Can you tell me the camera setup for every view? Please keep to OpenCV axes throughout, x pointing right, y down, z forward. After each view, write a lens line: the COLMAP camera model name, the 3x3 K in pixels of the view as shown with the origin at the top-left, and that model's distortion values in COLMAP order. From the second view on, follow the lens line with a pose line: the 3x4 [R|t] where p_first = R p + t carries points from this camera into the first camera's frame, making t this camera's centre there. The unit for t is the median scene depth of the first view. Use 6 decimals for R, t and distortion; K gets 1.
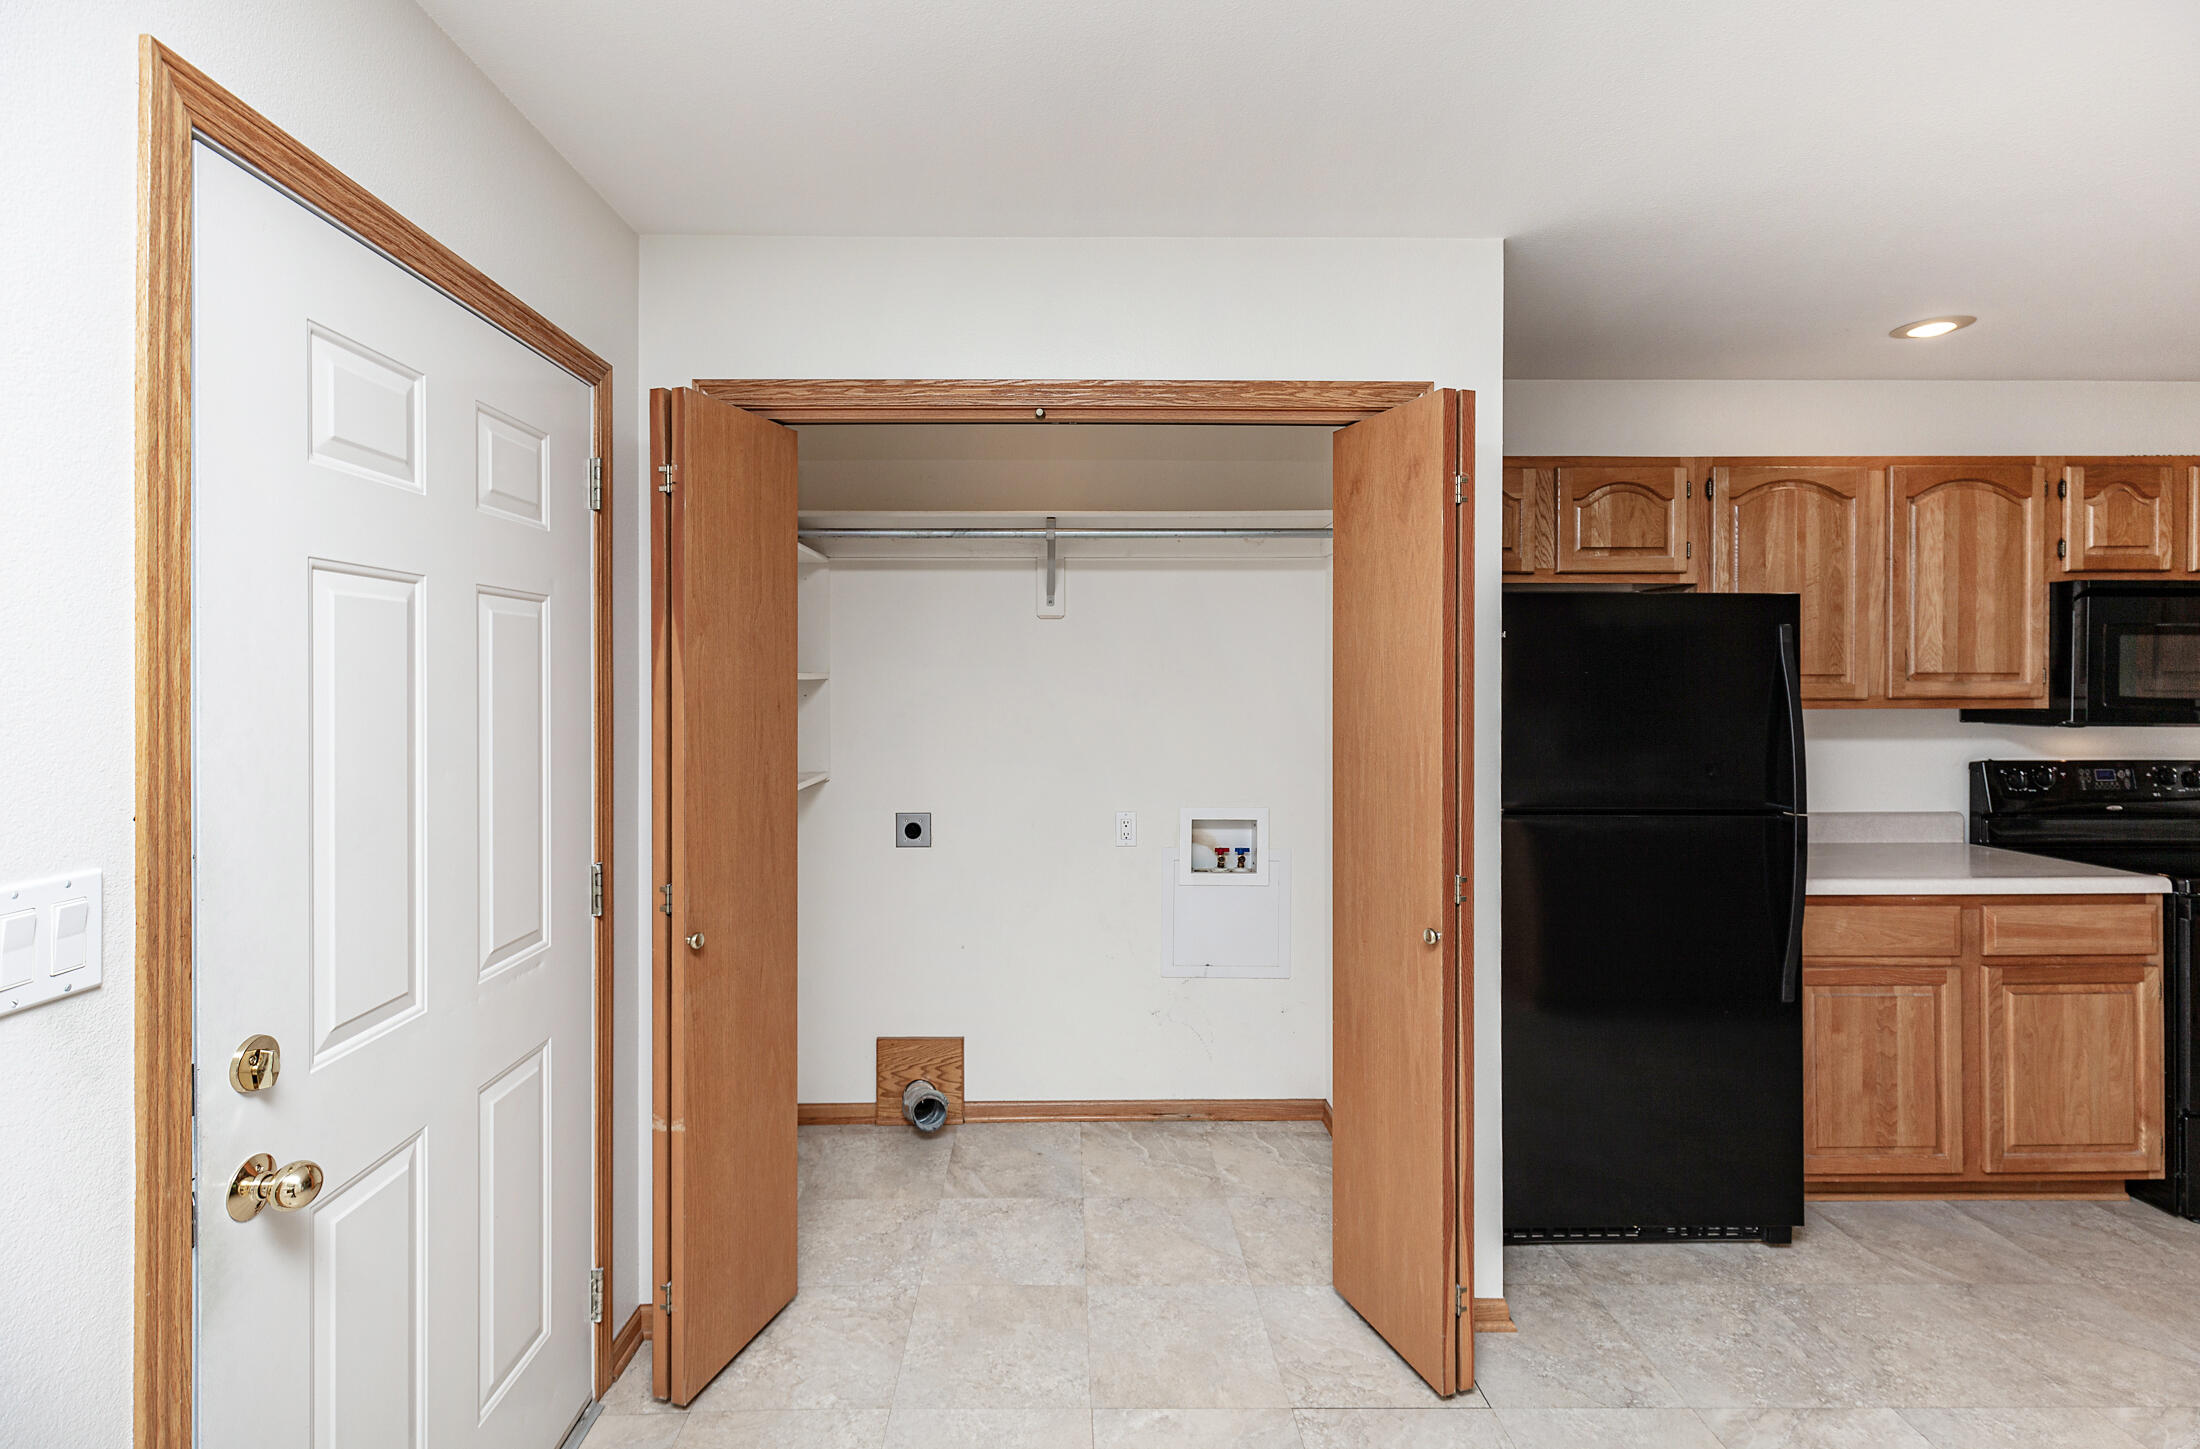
lens RADIAL K [[990.9, 0, 1071.2], [0, 990.9, 681.4], [0, 0, 1]] dist [0.002779, 0.000242]
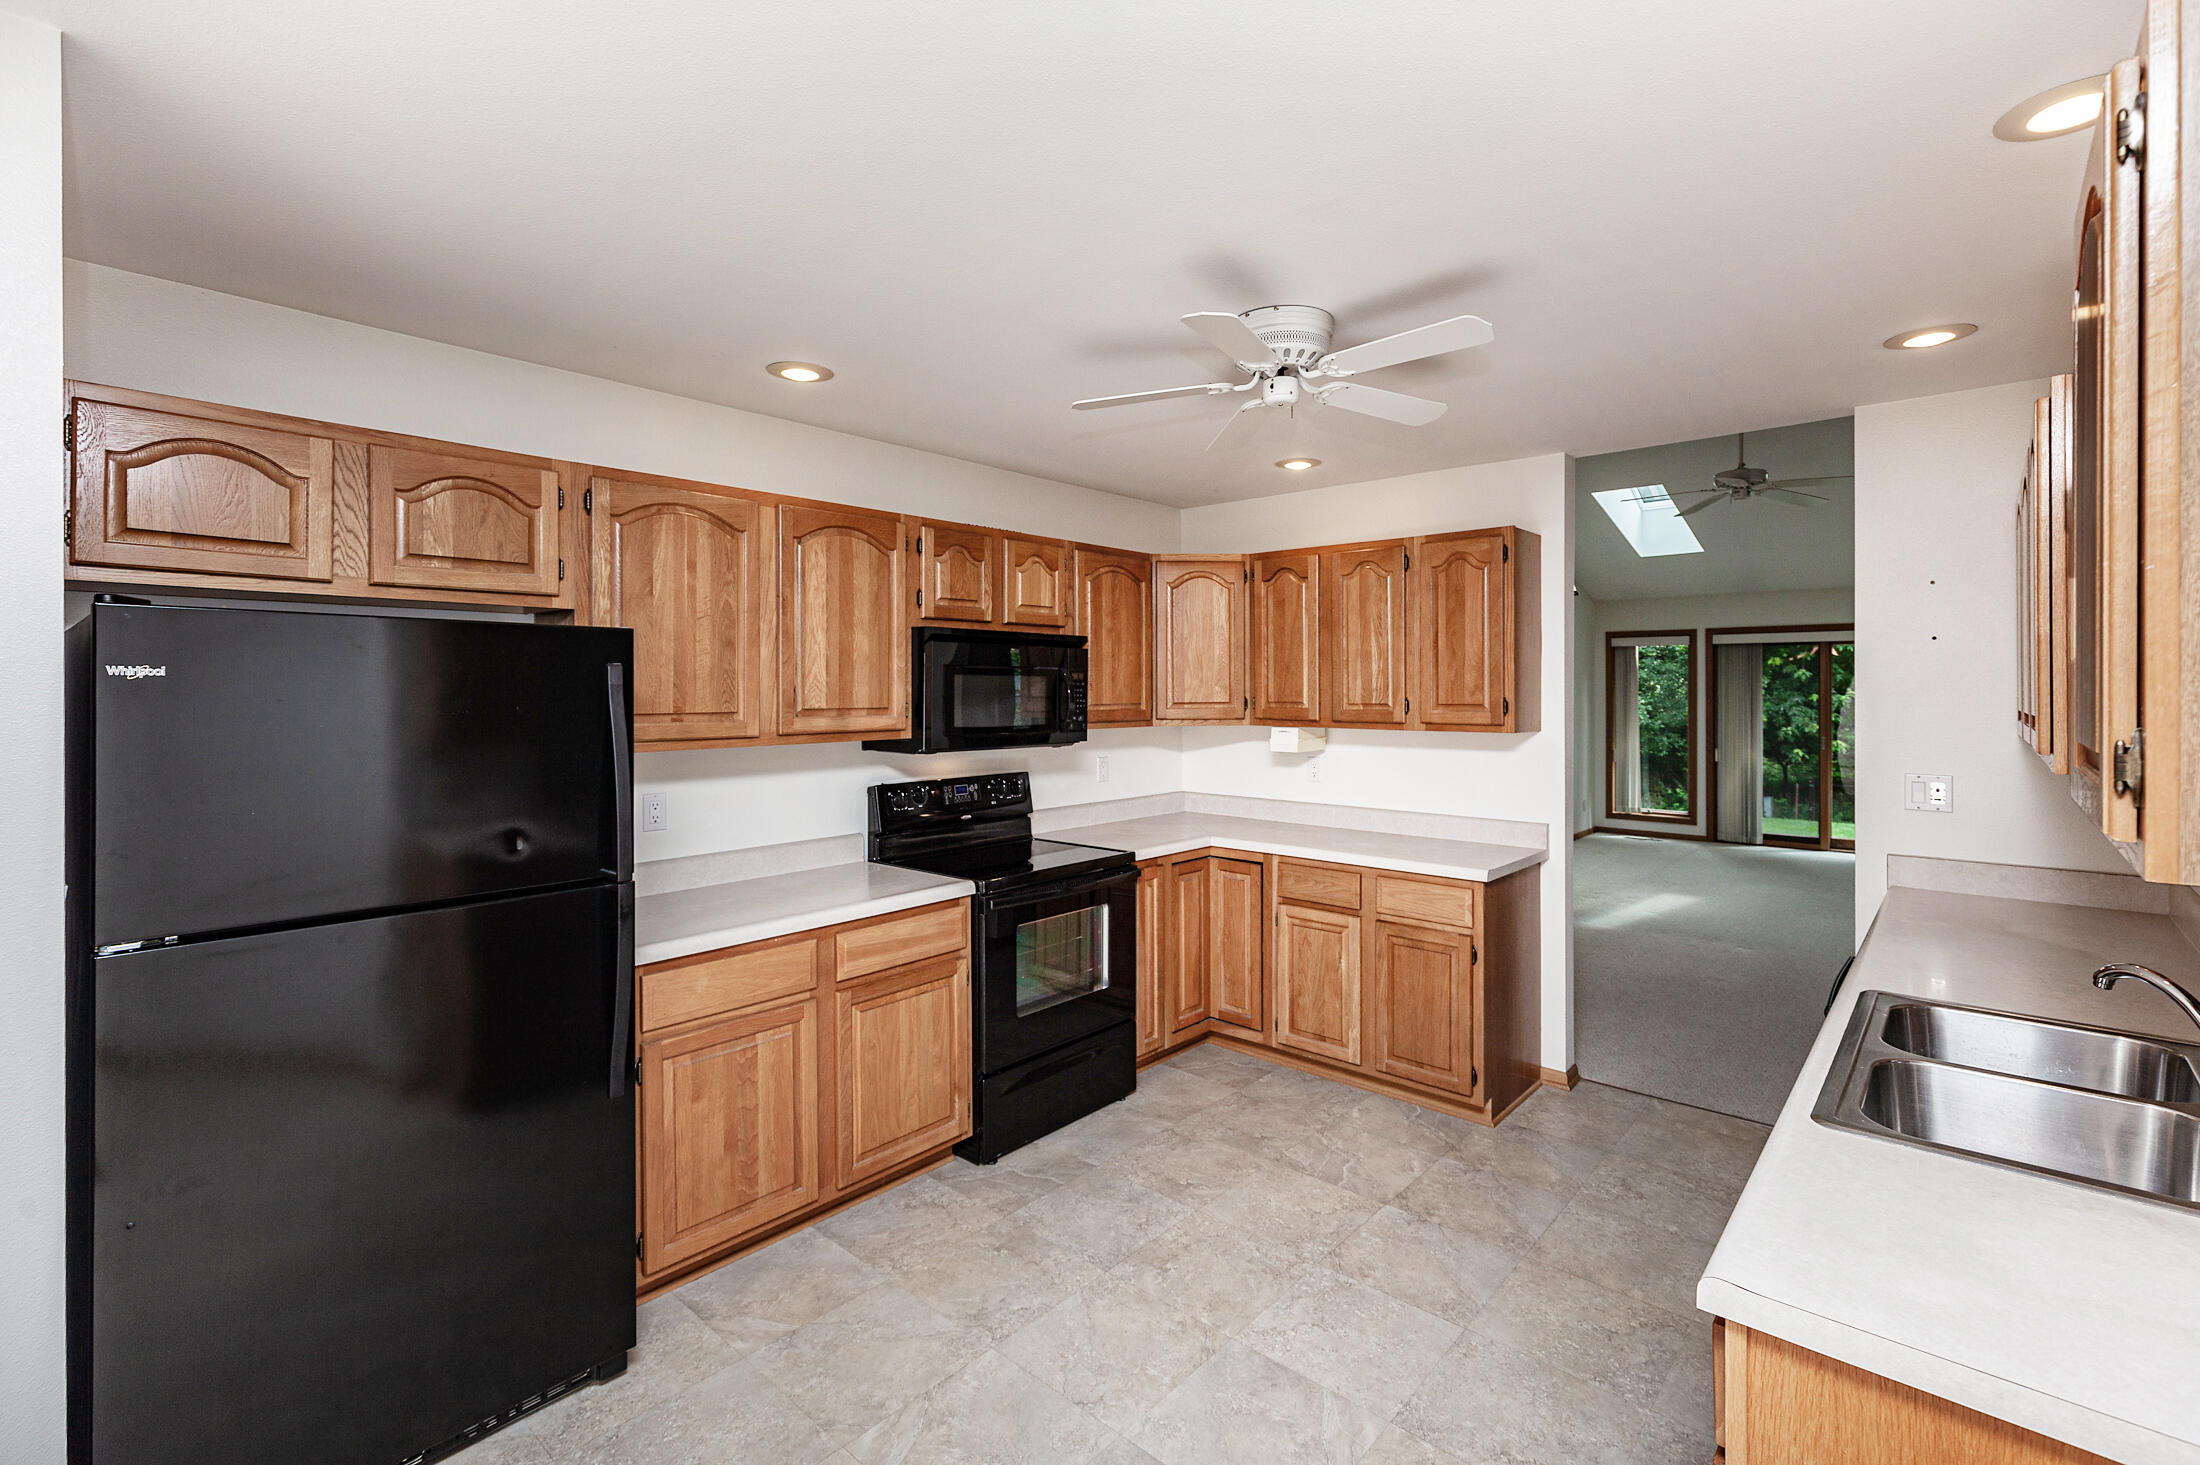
lens RADIAL K [[975.3, 0, 1114.9], [0, 975.3, 689.5], [0, 0, 1]] dist [0.000846, -0.000216]
pose [[0.668737, -0.001654, 0.743497, 0.317496], [0.004121, 0.999990, -0.001482, -0.026125], [-0.743488, 0.004054, 0.668737, 0.086165]]
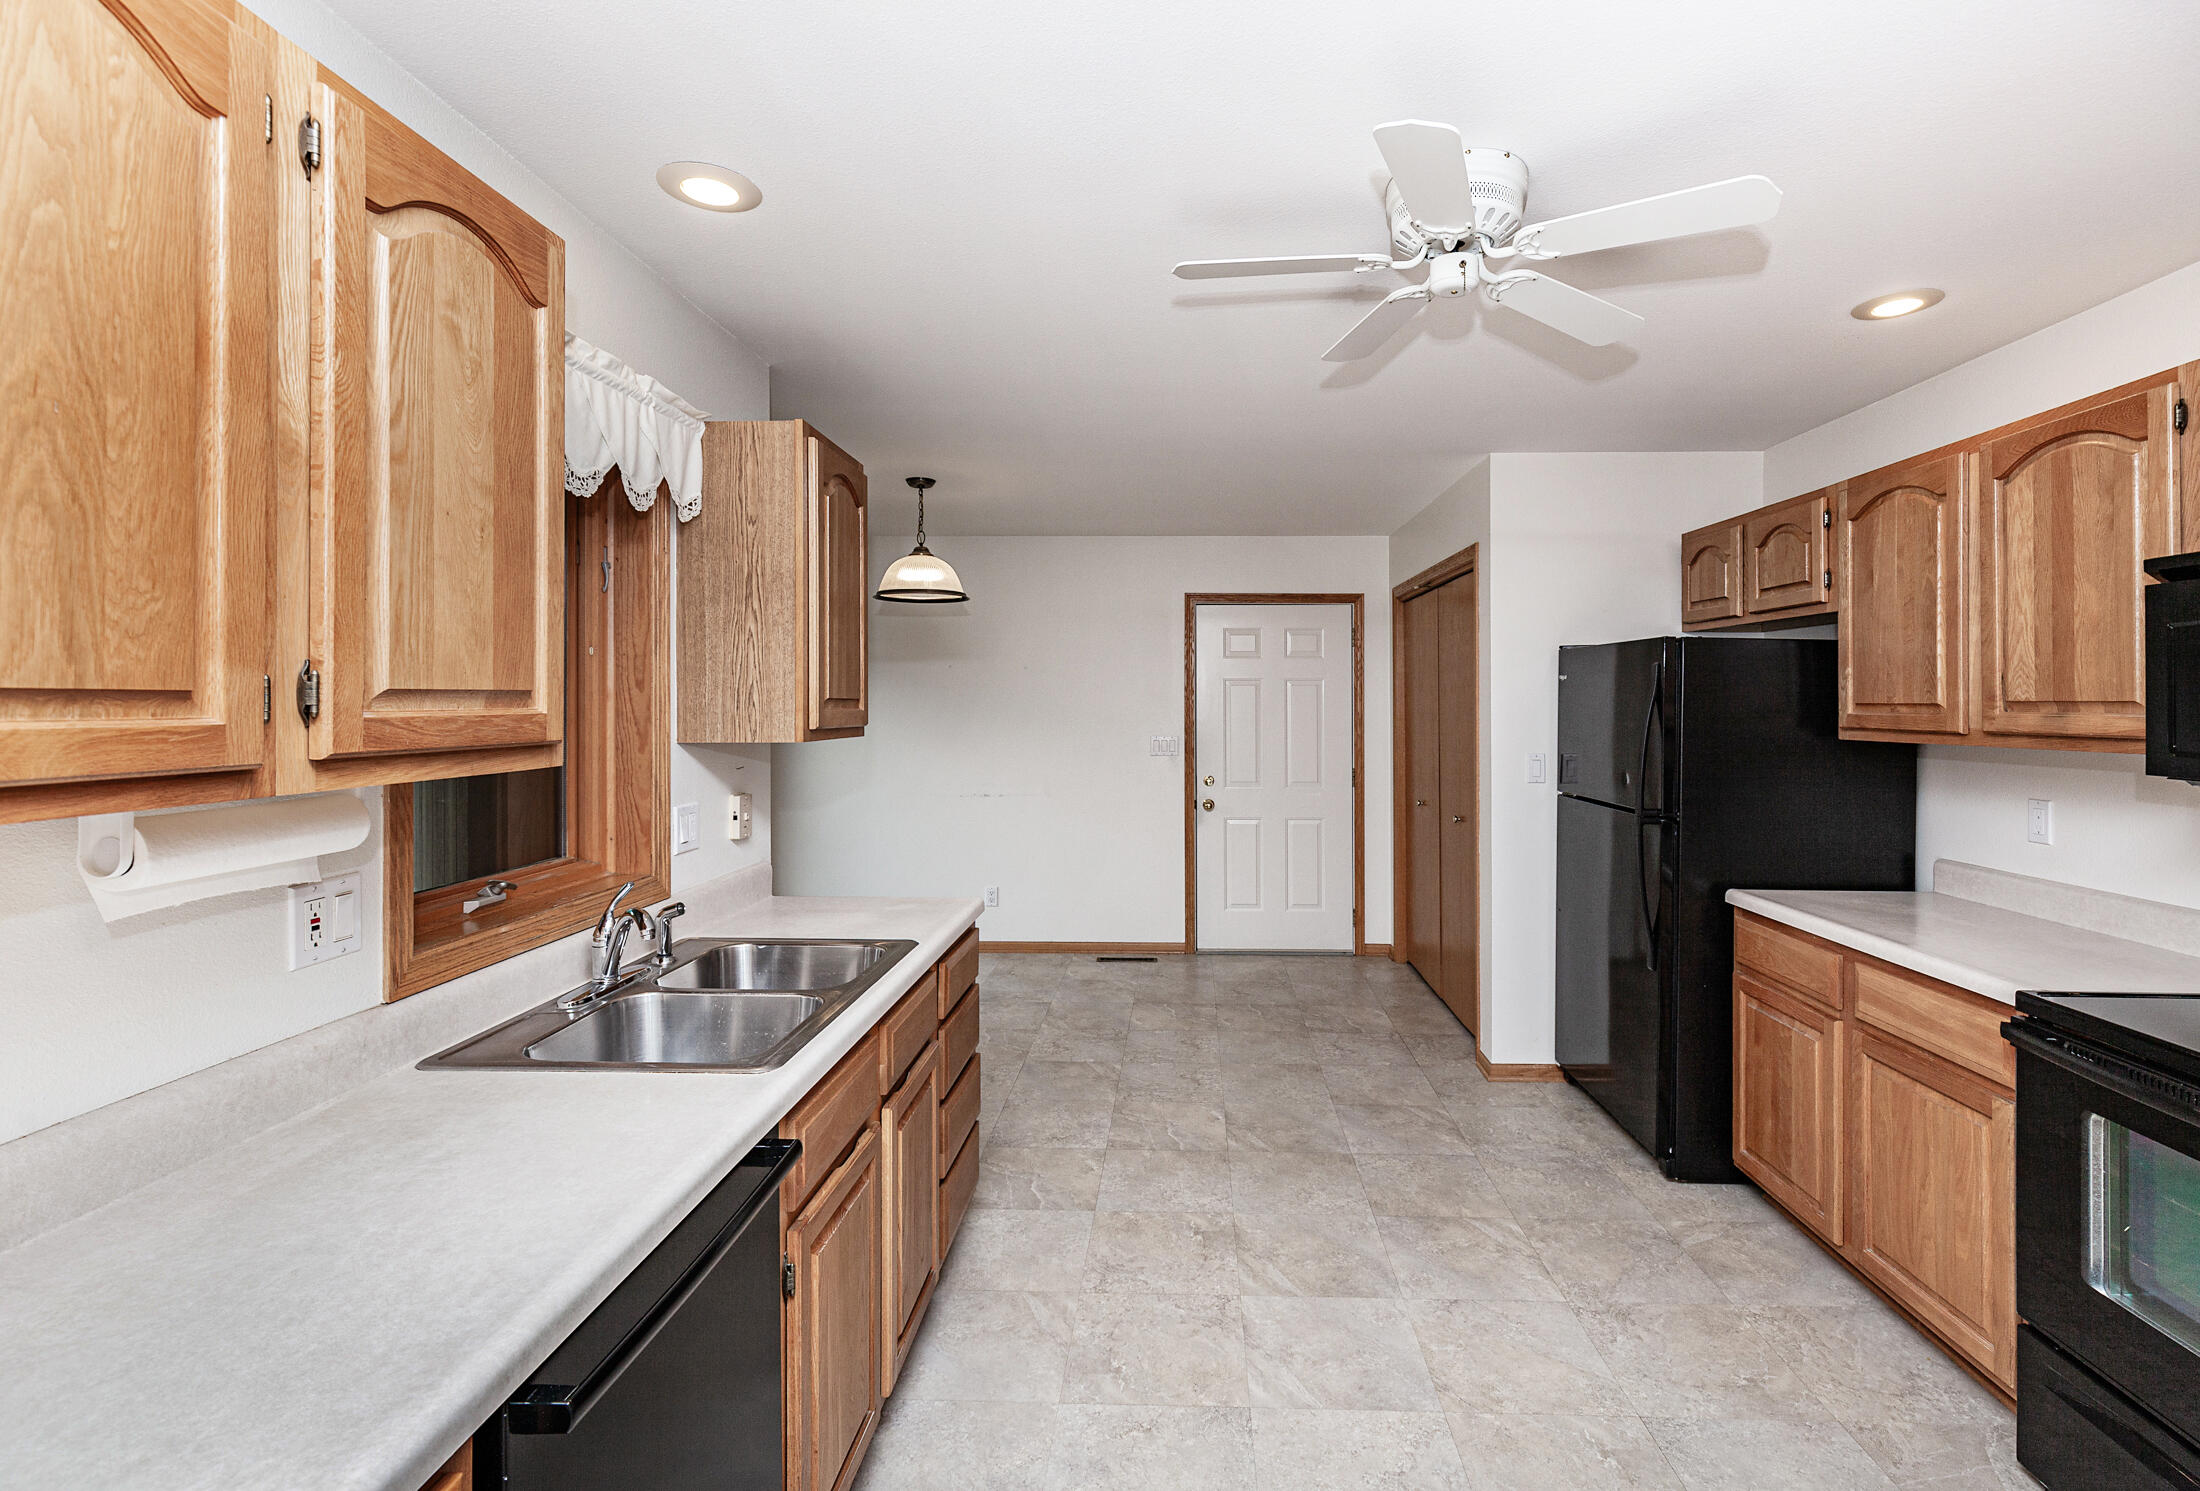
lens RADIAL K [[1006.9, 0, 1156.2], [0, 1006.9, 692.7], [0, 0, 1]] dist [0.000231, -0.000738]
pose [[-0.040115, -0.008890, -0.999156, 1.672868], [-0.004900, 0.999950, -0.008700, -0.005099], [0.999183, 0.004547, -0.040157, 0.364416]]
